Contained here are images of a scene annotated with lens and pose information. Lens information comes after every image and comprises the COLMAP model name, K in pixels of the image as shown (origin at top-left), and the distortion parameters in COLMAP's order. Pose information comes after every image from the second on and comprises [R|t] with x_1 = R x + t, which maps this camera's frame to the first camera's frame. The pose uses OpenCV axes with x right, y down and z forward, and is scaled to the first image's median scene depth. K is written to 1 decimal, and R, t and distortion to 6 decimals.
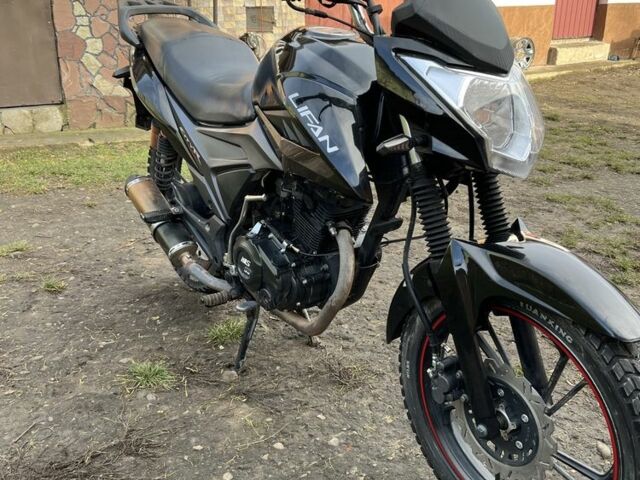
lens RADIAL K [[647.8, 0, 318.2], [0, 647.8, 238.7], [0, 0, 1]] dist [0.034985, 0.000000]
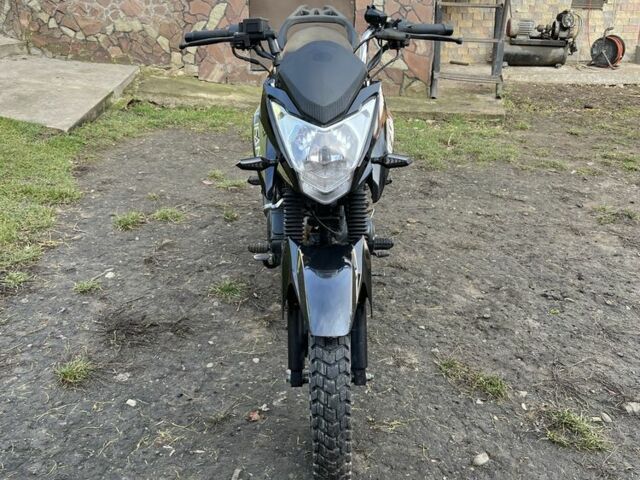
lens RADIAL K [[647.8, 0, 321.2], [0, 647.8, 240.7], [0, 0, 1]] dist [0.034985, 0.000000]
pose [[0.826225, 0.233577, -0.512635, 0.248458], [-0.197952, 0.972338, 0.123992, -0.044634], [0.527416, -0.000968, 0.849607, -0.034482]]
